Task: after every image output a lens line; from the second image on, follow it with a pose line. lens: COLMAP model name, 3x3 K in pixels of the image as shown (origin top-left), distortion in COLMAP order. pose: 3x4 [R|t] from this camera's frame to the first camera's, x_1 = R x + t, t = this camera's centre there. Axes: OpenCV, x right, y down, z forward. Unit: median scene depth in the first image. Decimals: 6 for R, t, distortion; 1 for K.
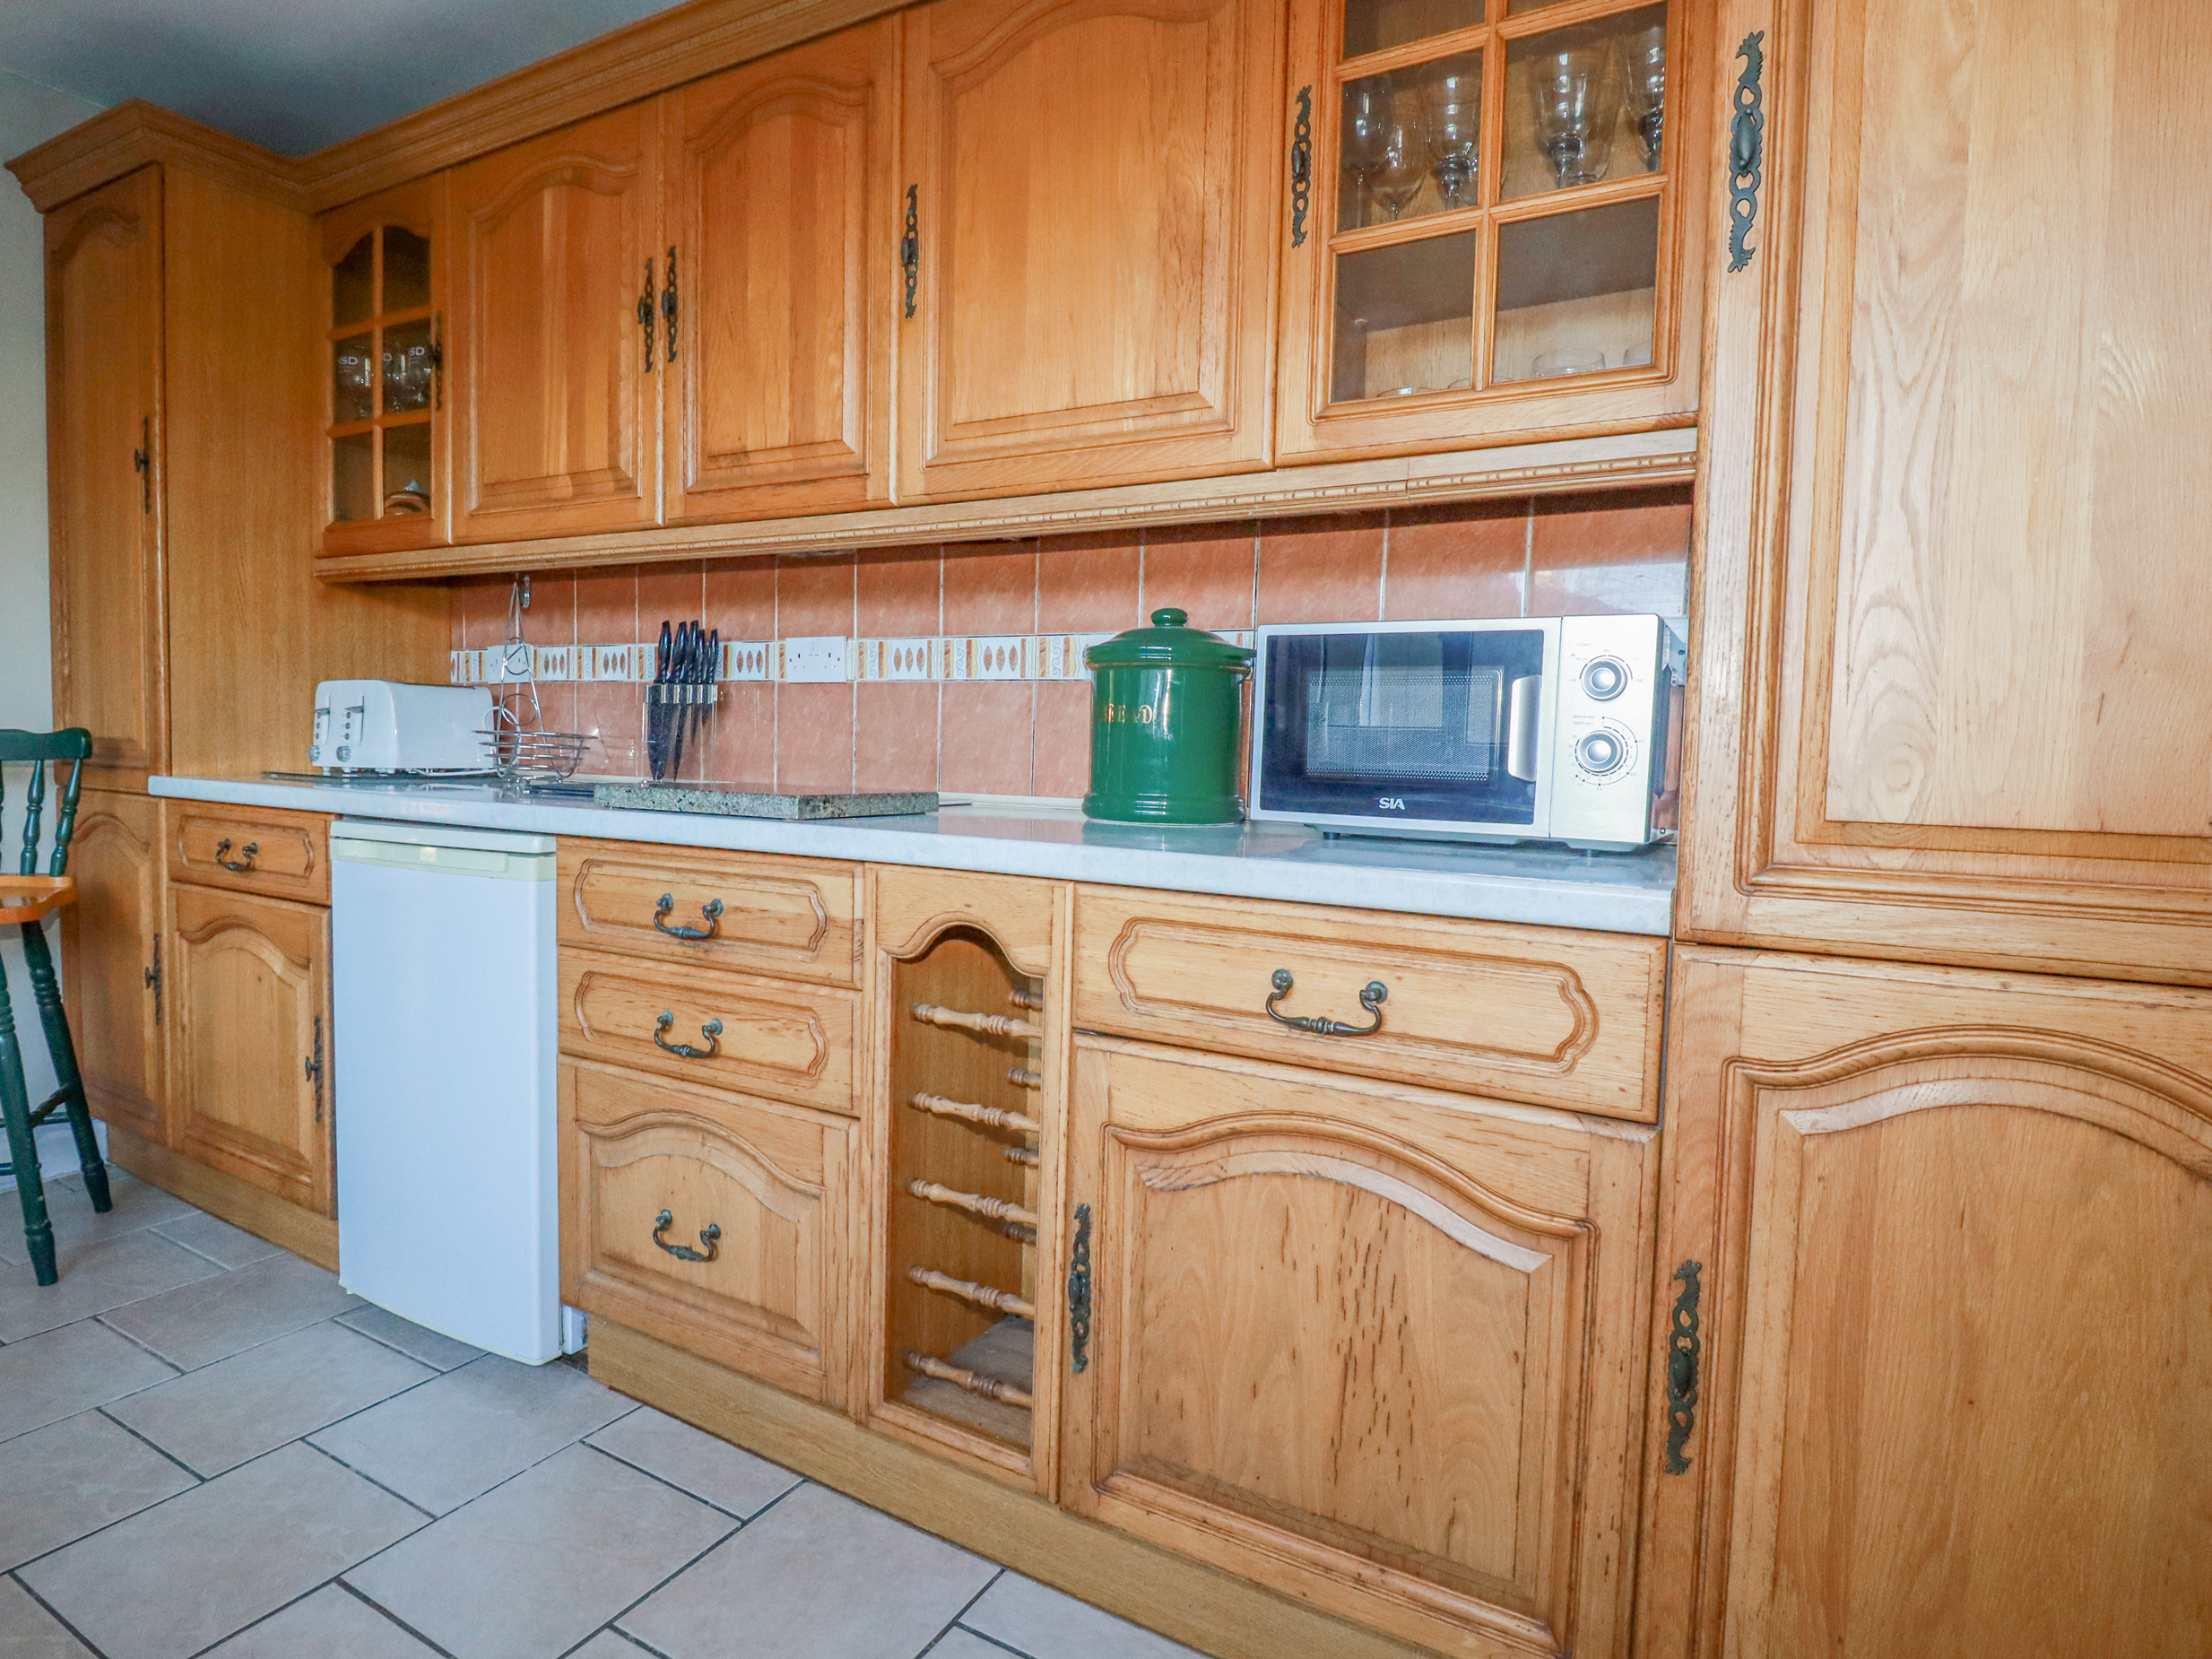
lens RADIAL K [[1192.6, 0, 1121.6], [0, 1192.6, 822.4], [0, 0, 1]] dist [-0.005609, -0.007699]
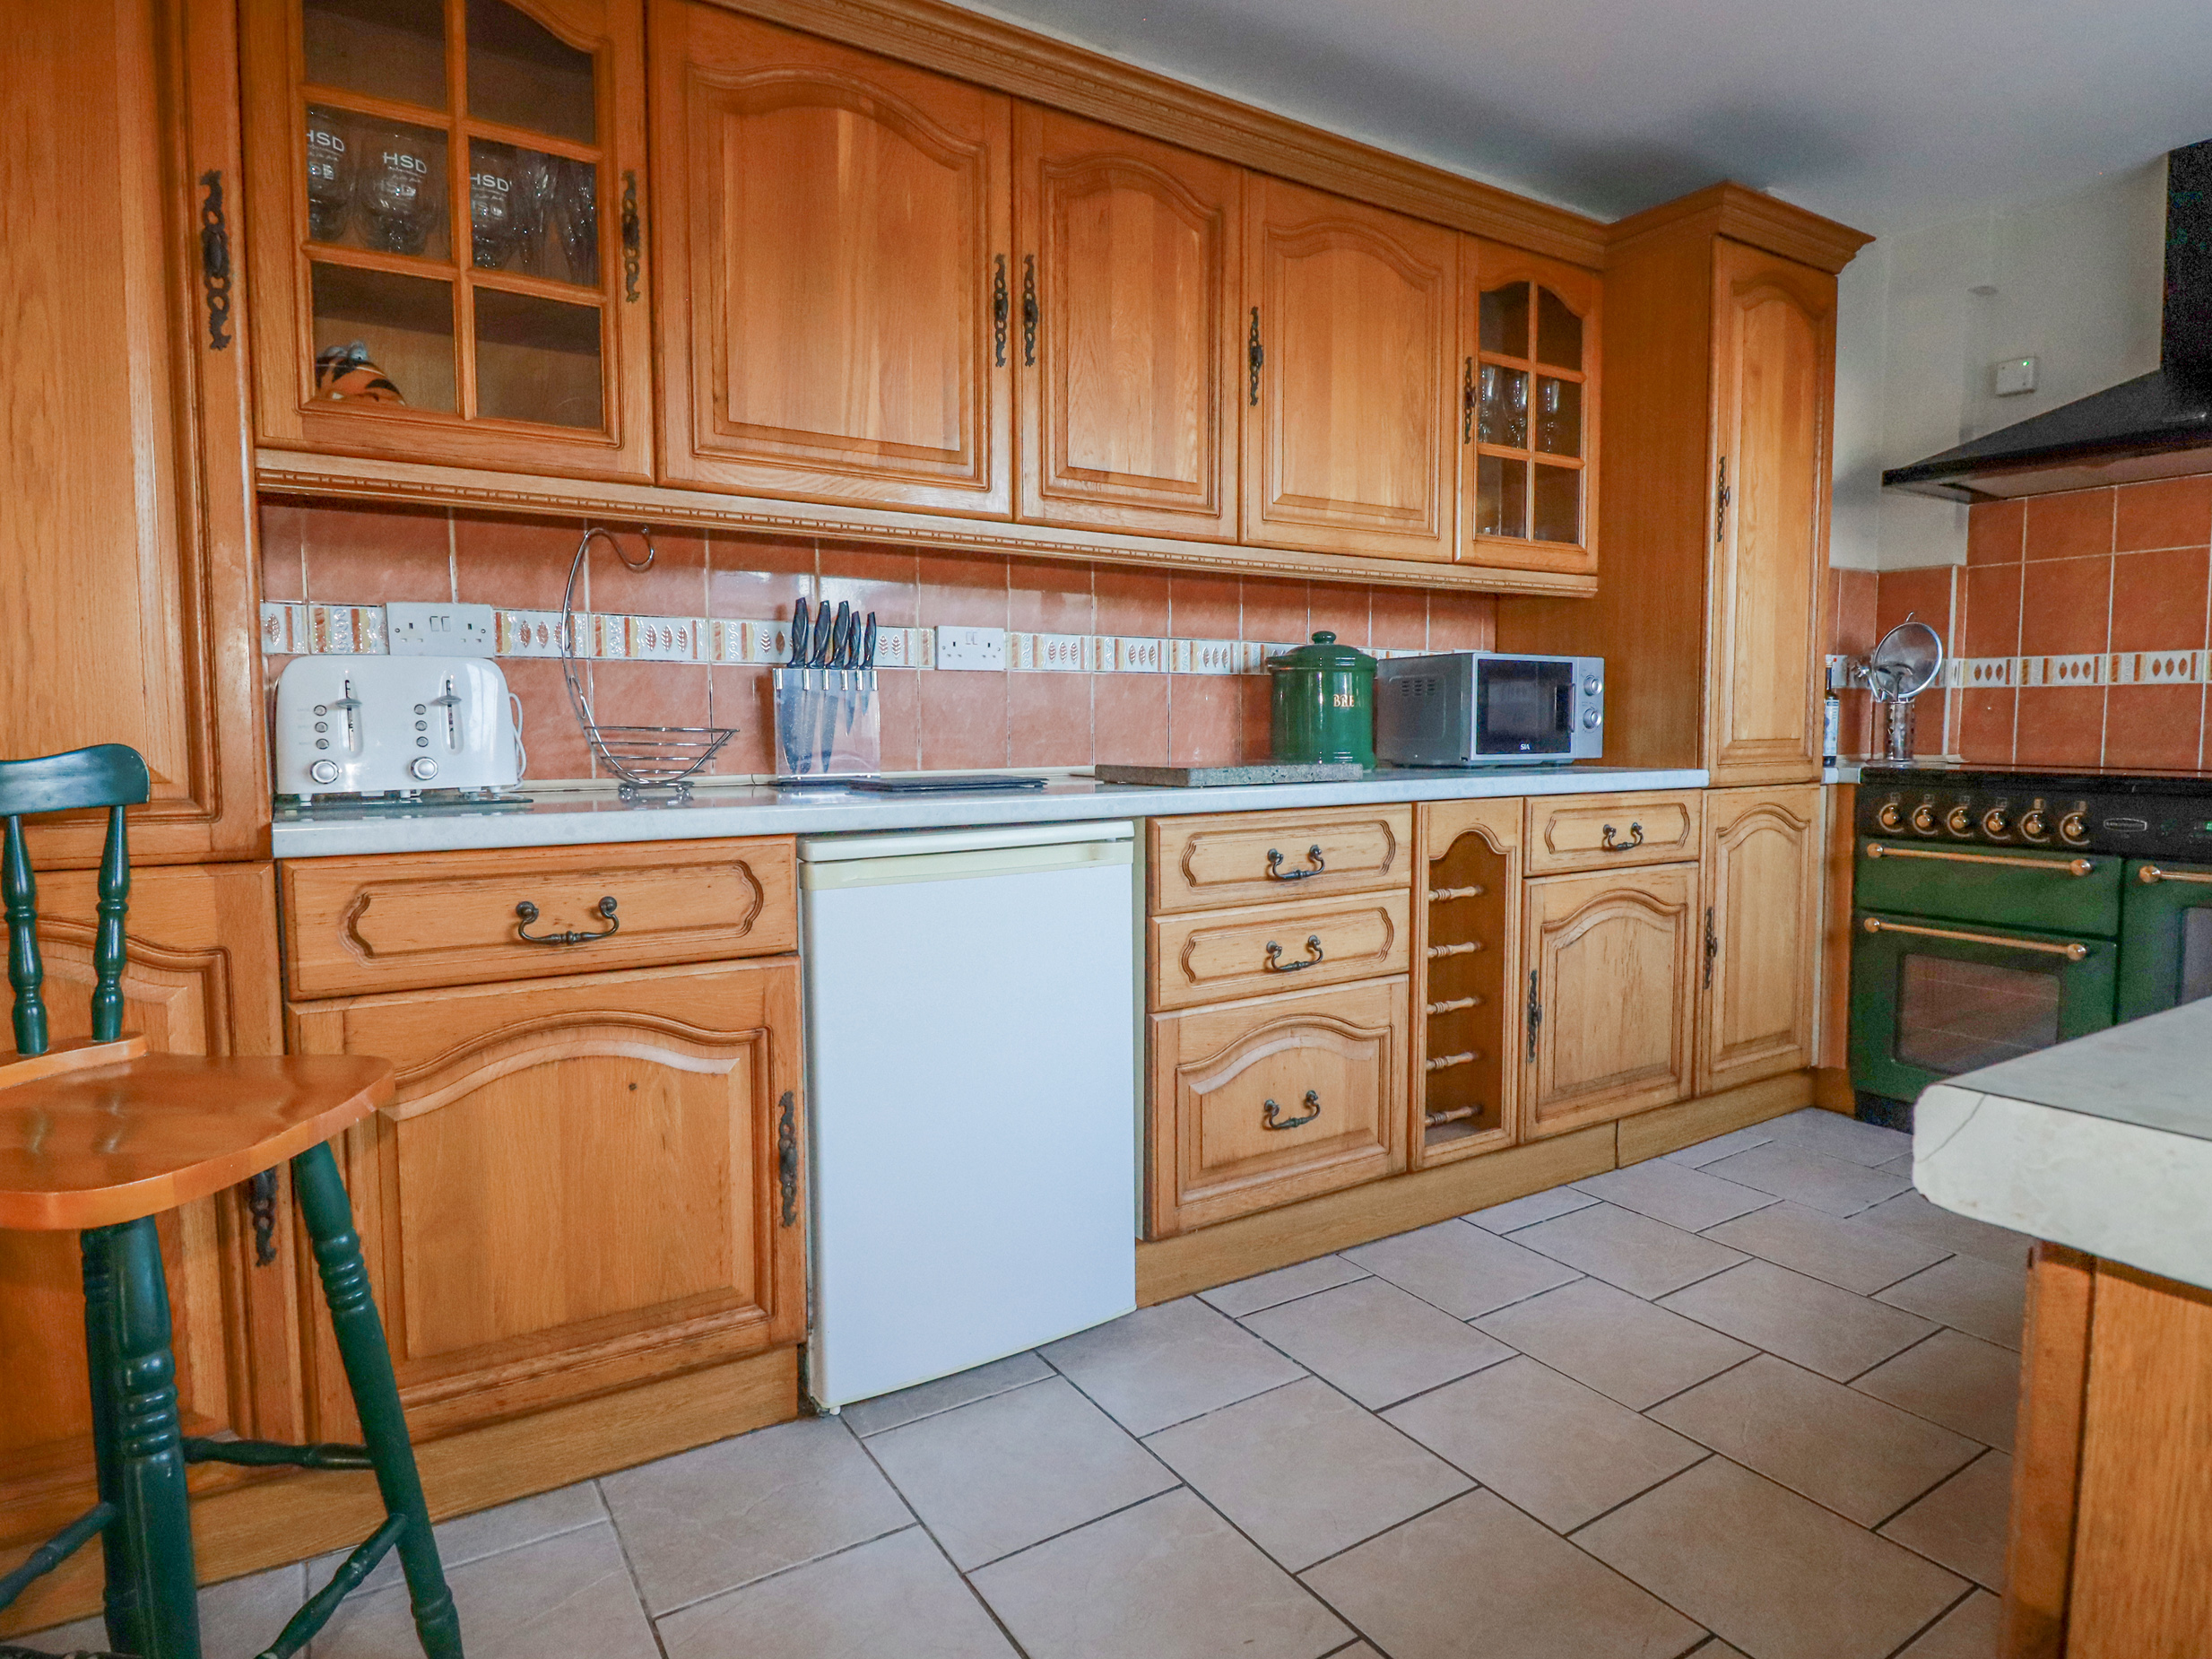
lens RADIAL K [[1192.6, 0, 1128.0], [0, 1192.6, 822.9], [0, 0, 1]] dist [-0.005609, -0.007699]
pose [[0.487459, -0.100033, 0.867397, -1.461885], [0.073227, 0.994599, 0.073551, -0.067127], [-0.870070, 0.027664, 0.492151, 0.481812]]
